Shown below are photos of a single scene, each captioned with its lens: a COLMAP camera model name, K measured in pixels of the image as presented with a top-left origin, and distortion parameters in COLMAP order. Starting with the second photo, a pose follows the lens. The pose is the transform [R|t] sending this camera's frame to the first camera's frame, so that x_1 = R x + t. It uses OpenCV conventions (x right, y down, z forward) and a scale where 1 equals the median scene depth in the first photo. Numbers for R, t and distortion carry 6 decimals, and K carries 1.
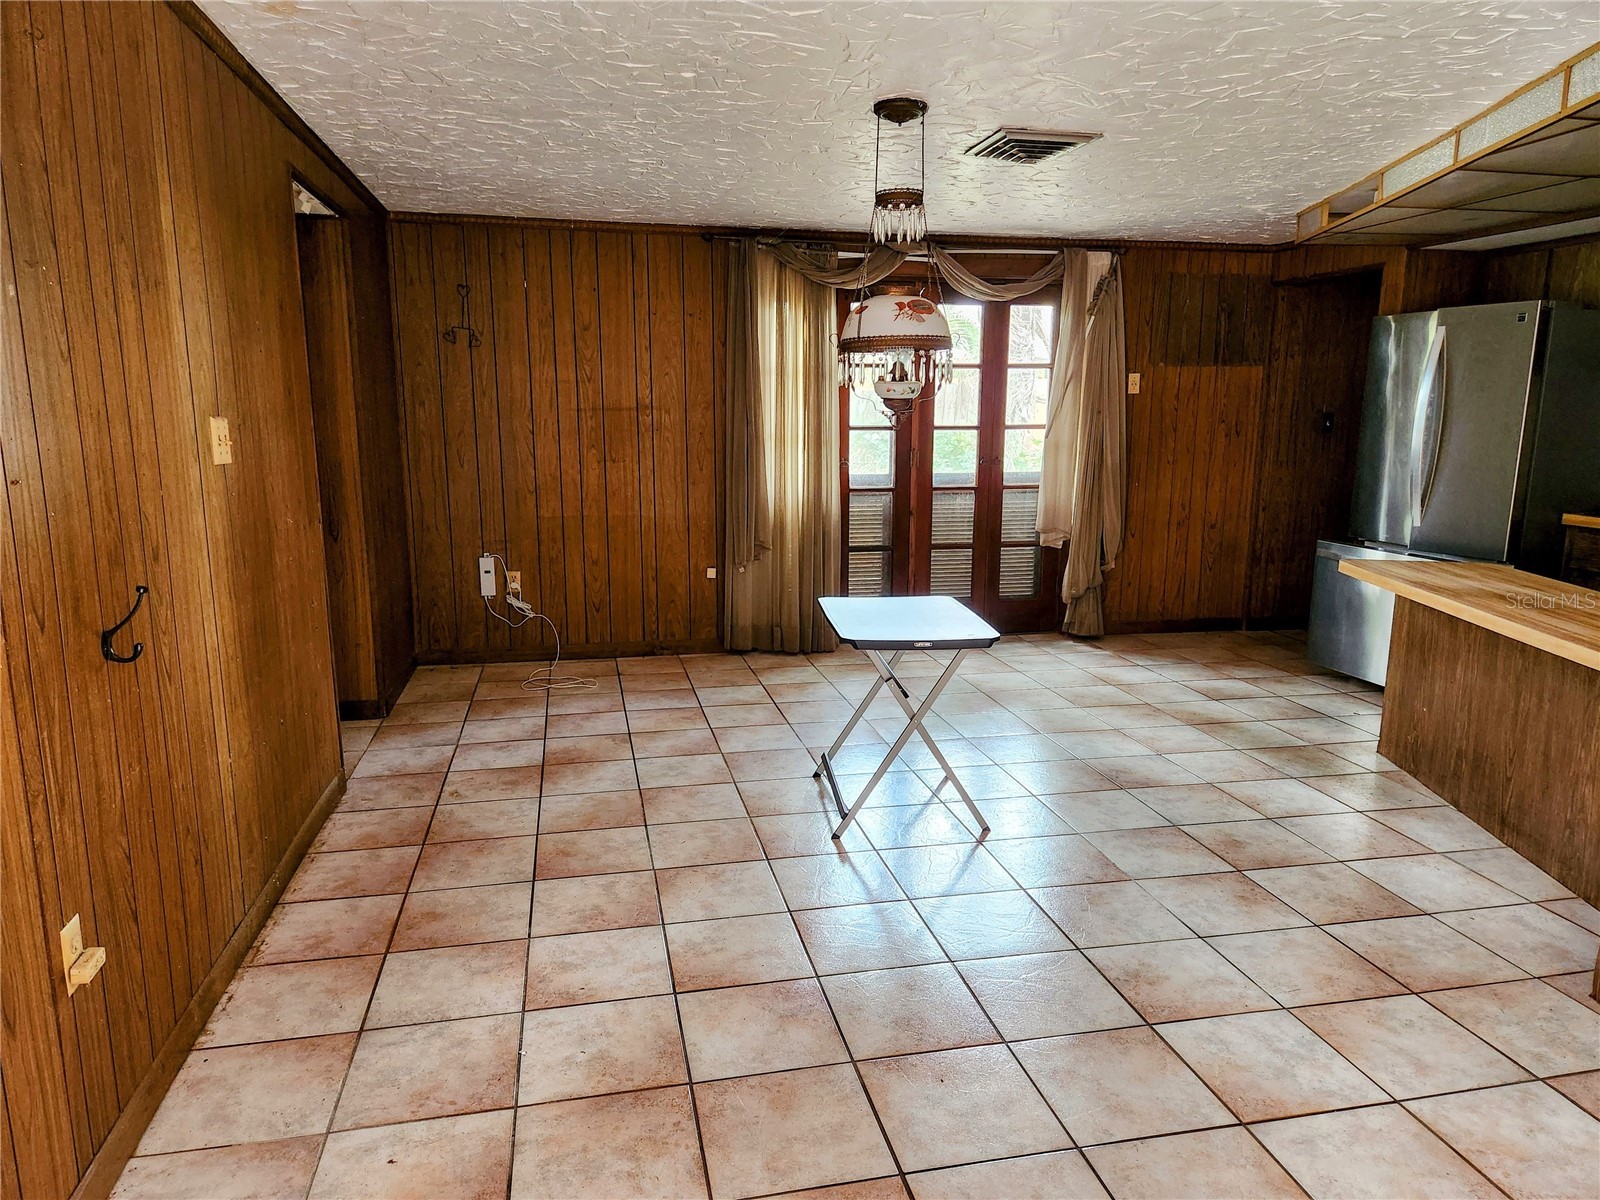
lens RADIAL K [[1054.8, 0, 799.3], [0, 1054.8, 599.3], [0, 0, 1]] dist [0.043084, -0.029526]
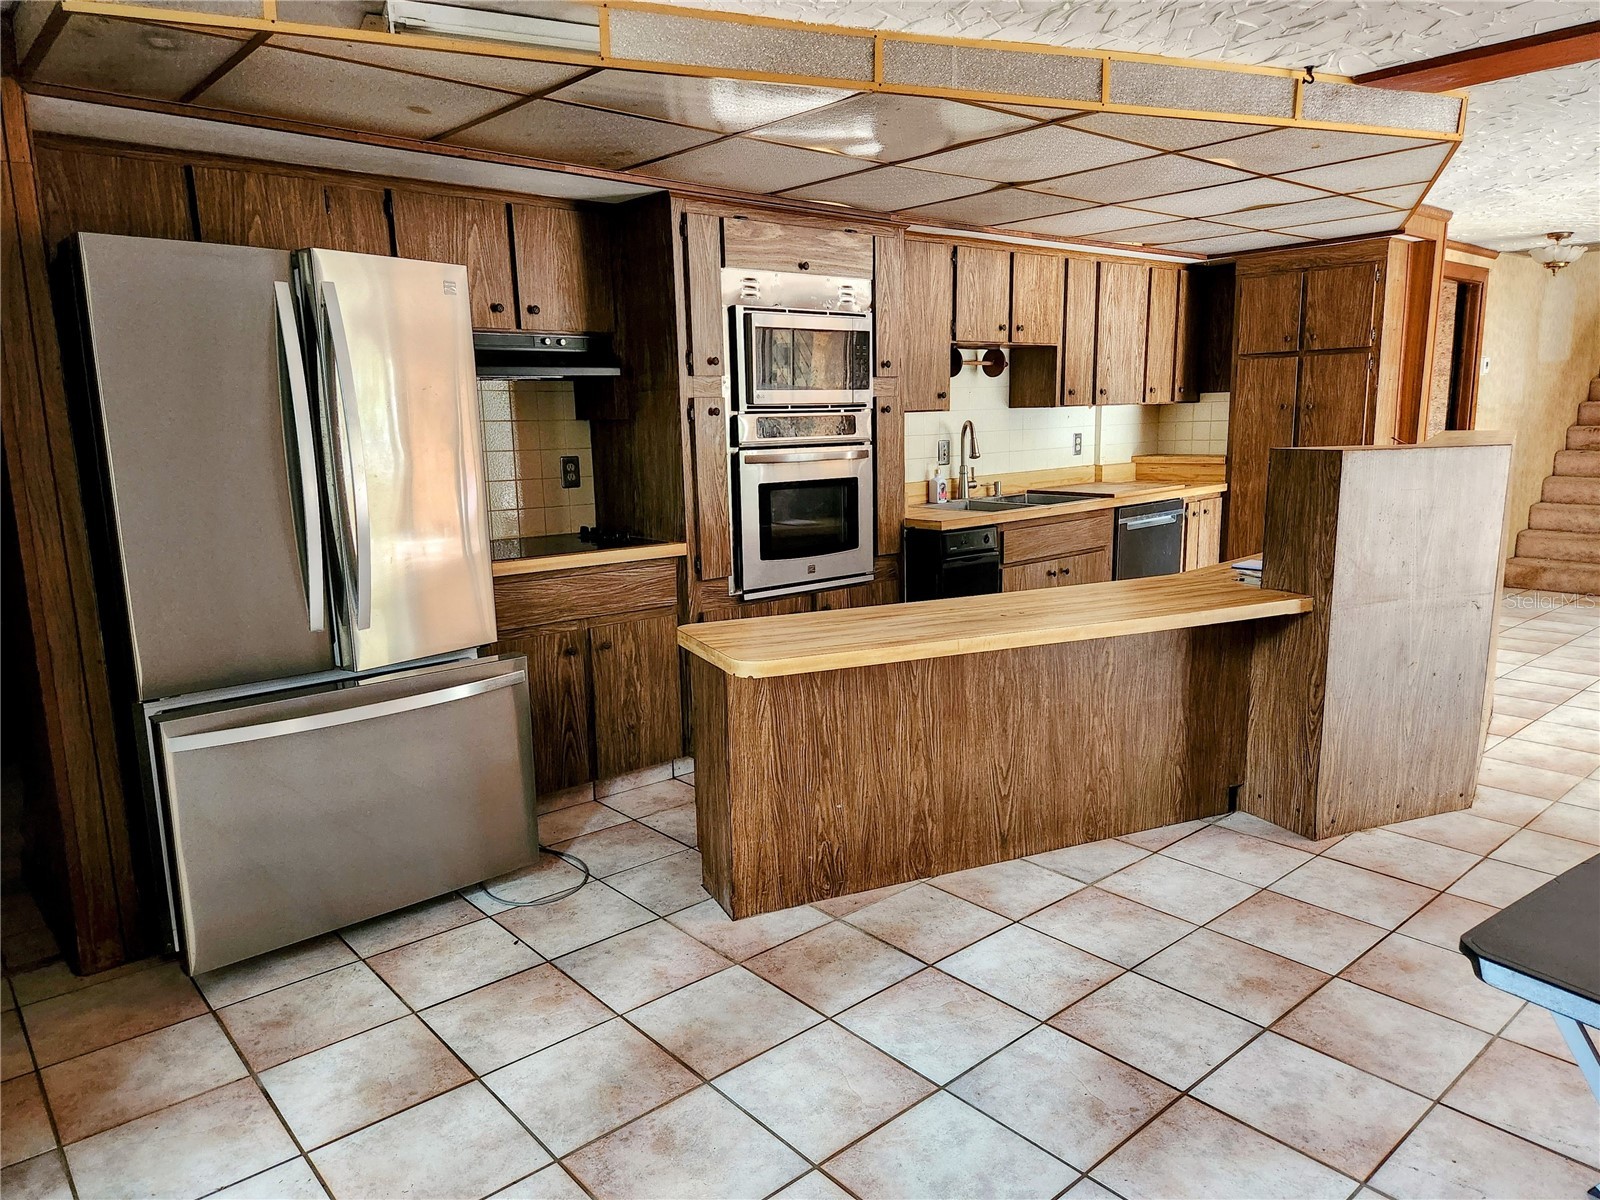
lens RADIAL K [[1054.8, 0, 805.6], [0, 1054.8, 592.3], [0, 0, 1]] dist [0.043084, -0.029526]
pose [[-0.479809, -0.134769, 0.866961, -0.047572], [0.179107, 0.952279, 0.247156, -0.241208], [-0.858897, 0.273866, -0.432774, 1.319492]]
